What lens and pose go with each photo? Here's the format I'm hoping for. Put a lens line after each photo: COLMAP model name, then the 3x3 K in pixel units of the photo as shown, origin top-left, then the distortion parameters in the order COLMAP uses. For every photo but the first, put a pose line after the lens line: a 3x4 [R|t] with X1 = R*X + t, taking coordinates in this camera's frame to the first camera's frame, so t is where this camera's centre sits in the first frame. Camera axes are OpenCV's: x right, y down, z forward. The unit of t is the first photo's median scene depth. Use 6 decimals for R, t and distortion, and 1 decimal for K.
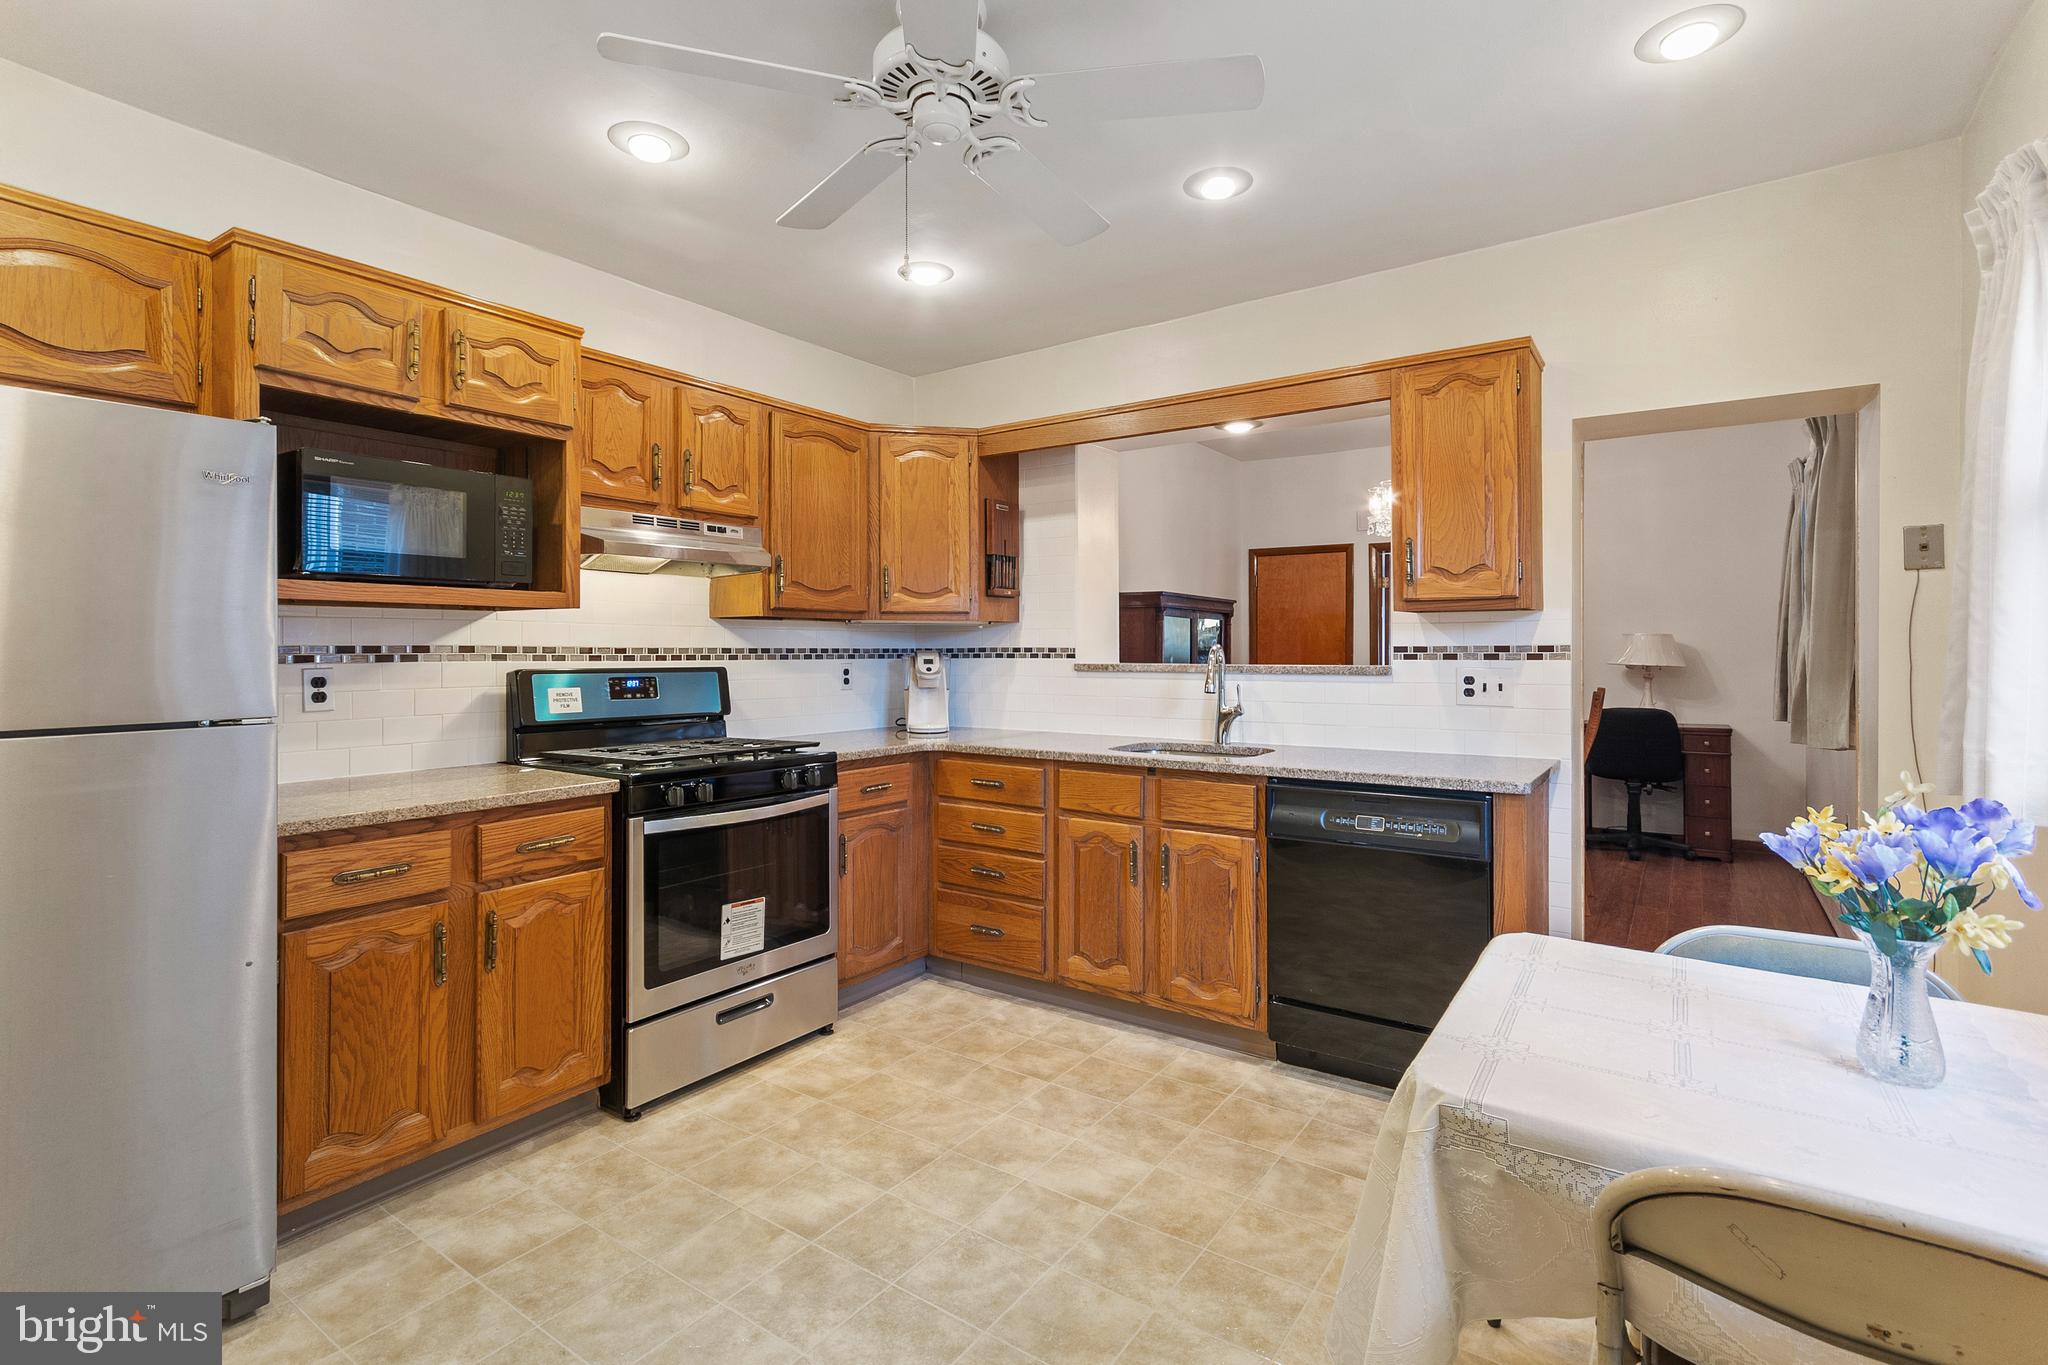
lens RADIAL K [[933.1, 0, 1022.4], [0, 933.1, 649.5], [0, 0, 1]] dist [0.000267, 0.004387]
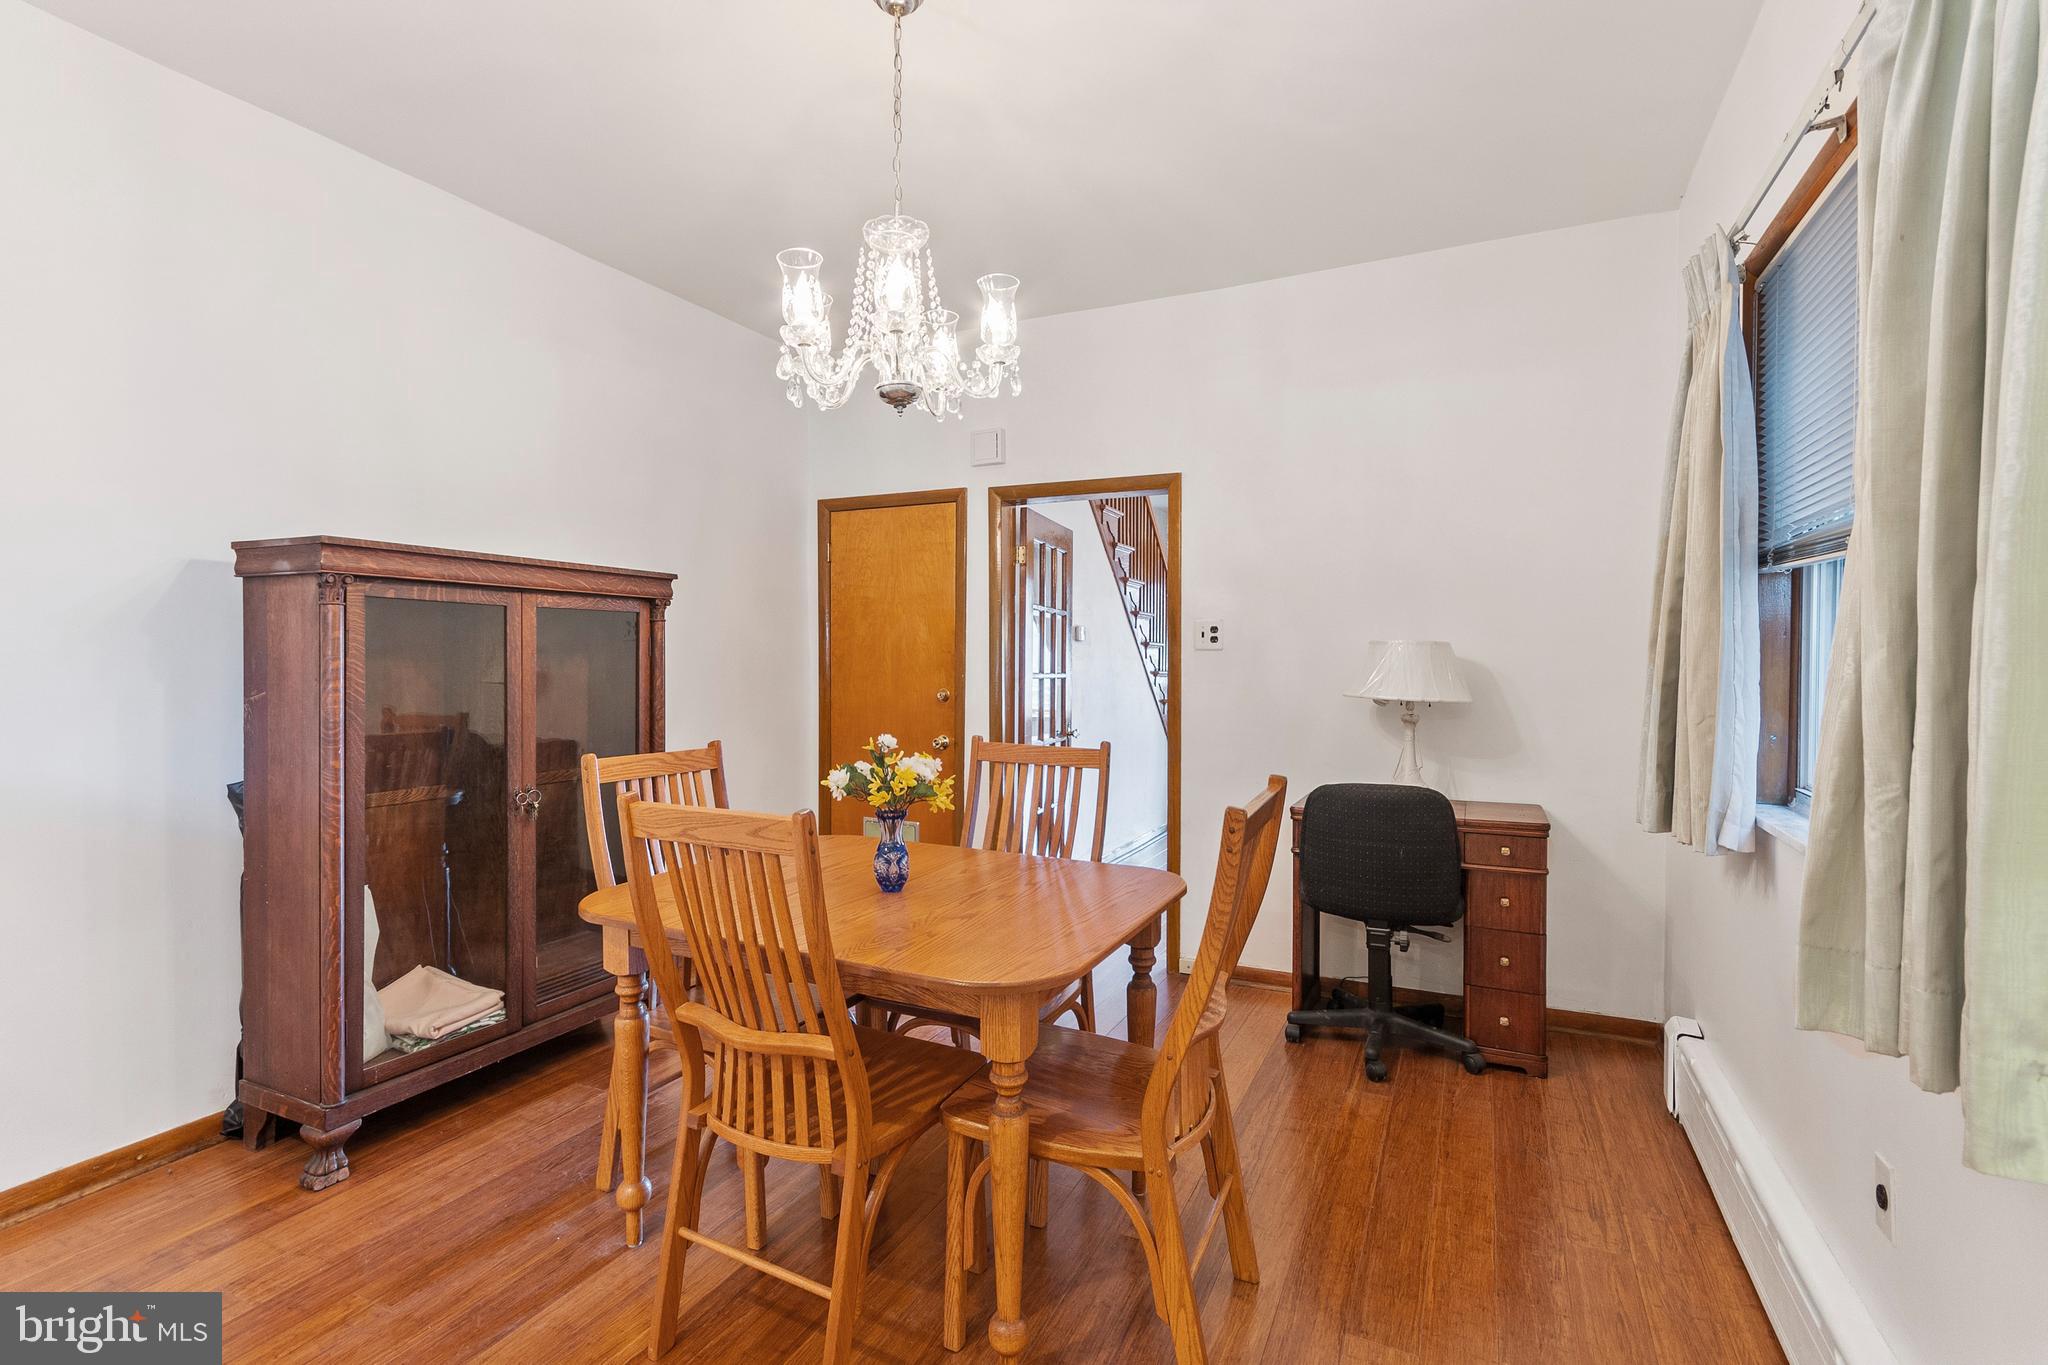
lens RADIAL K [[933.1, 0, 1025.8], [0, 933.1, 683.0], [0, 0, 1]] dist [0.000267, 0.004387]
pose [[0.985475, -0.001250, 0.169817, 0.765383], [-0.002639, 0.999739, 0.022676, -0.009335], [-0.169801, -0.022795, 0.985215, 1.075750]]
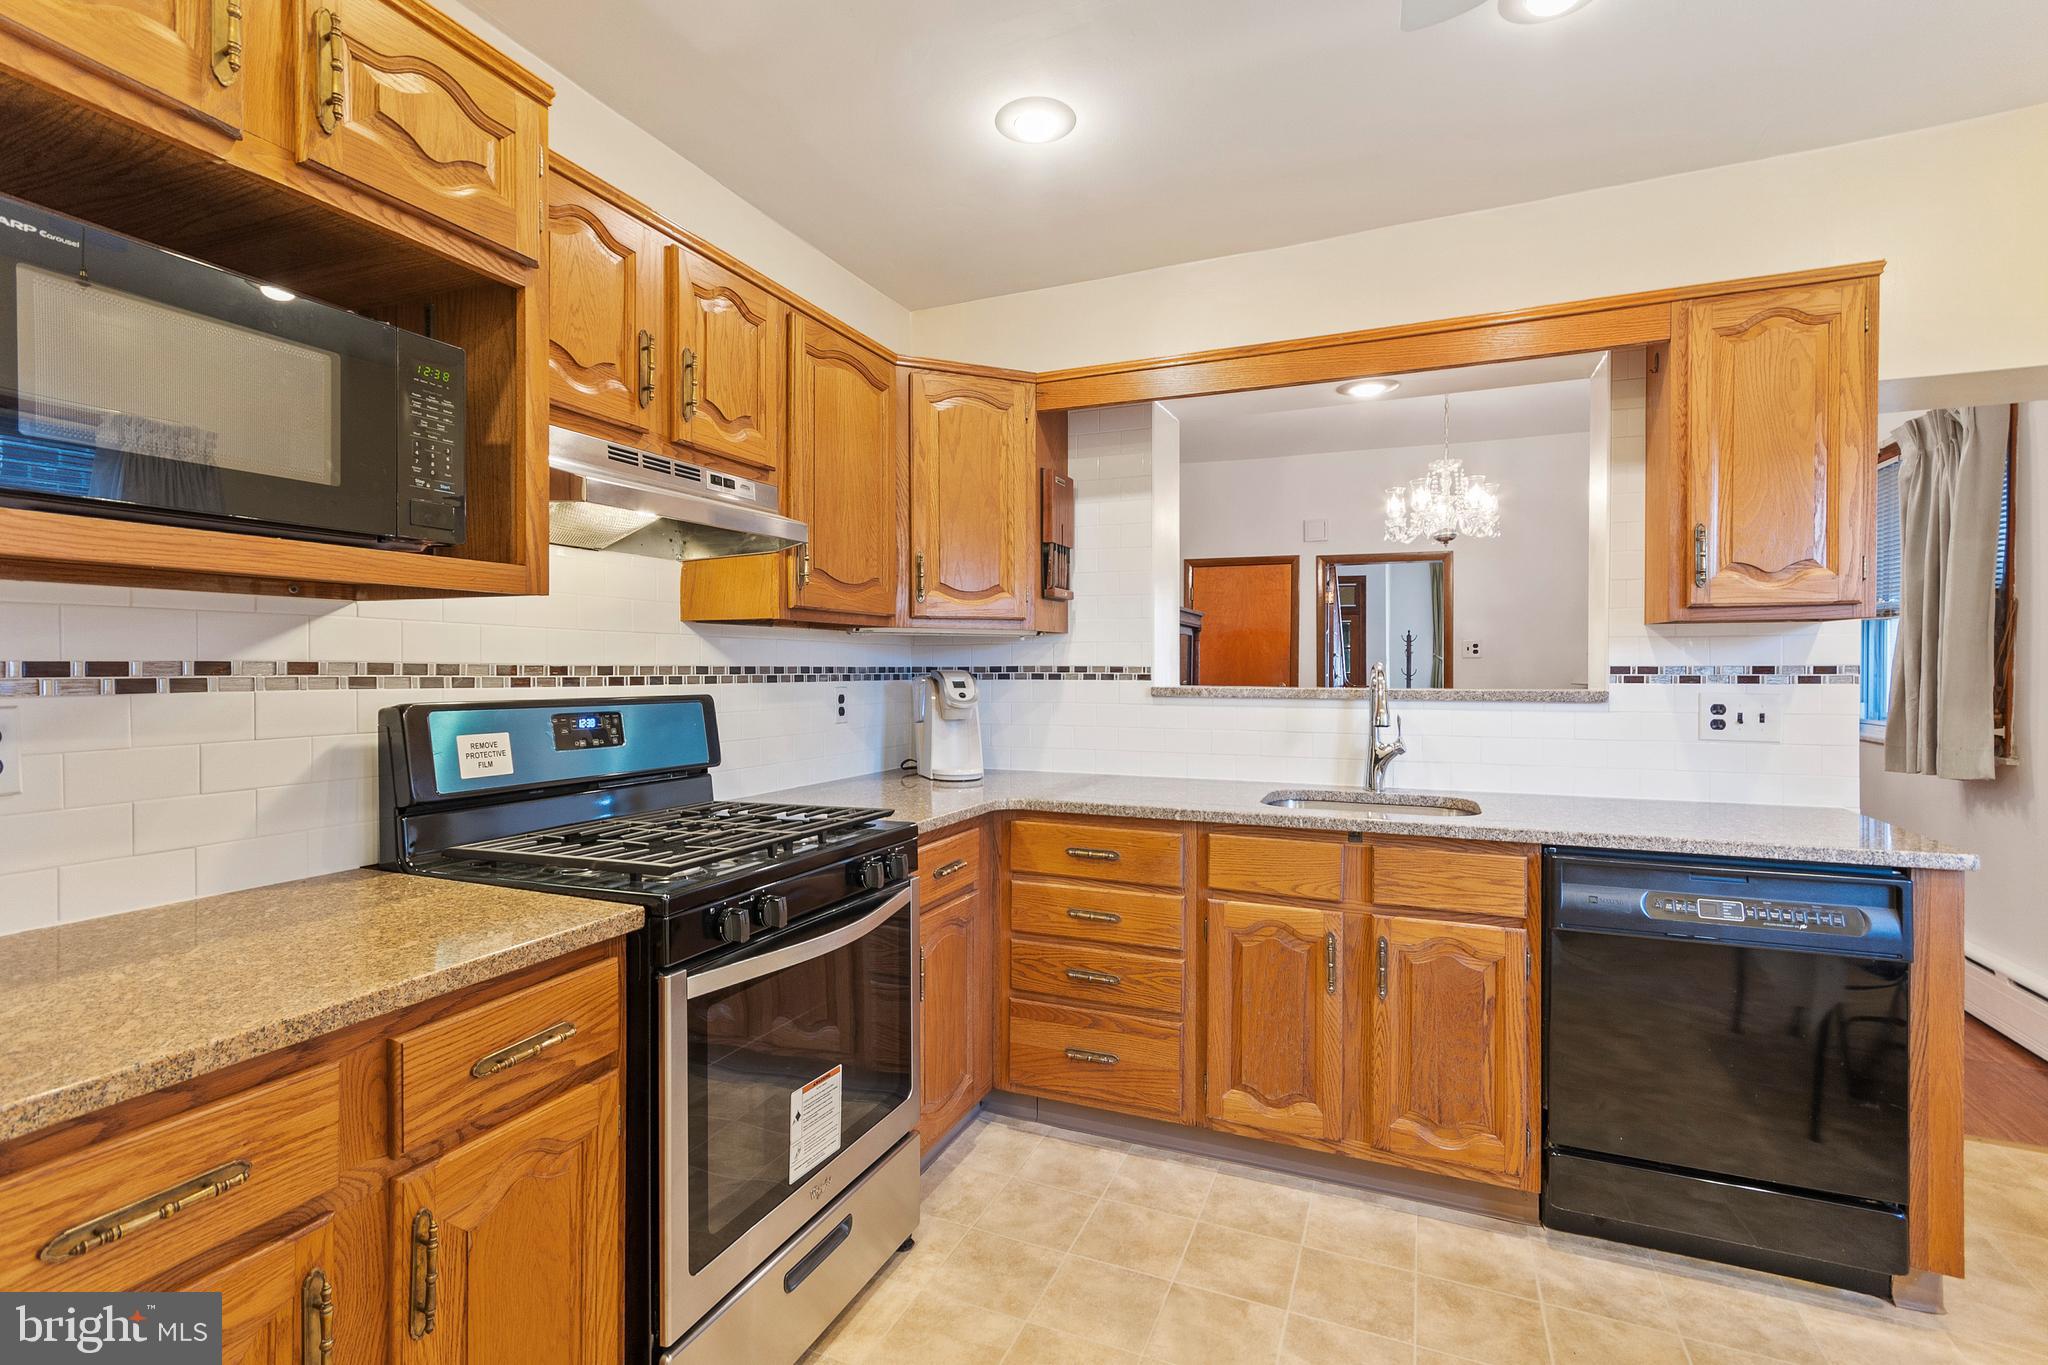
lens RADIAL K [[933.1, 0, 1021.1], [0, 933.1, 677.4], [0, 0, 1]] dist [0.000267, 0.004387]
pose [[0.979944, -0.000114, 0.199275, -0.277708], [-0.002134, 0.999936, 0.011068, -0.001820], [-0.199263, -0.011271, 0.979881, 0.358225]]
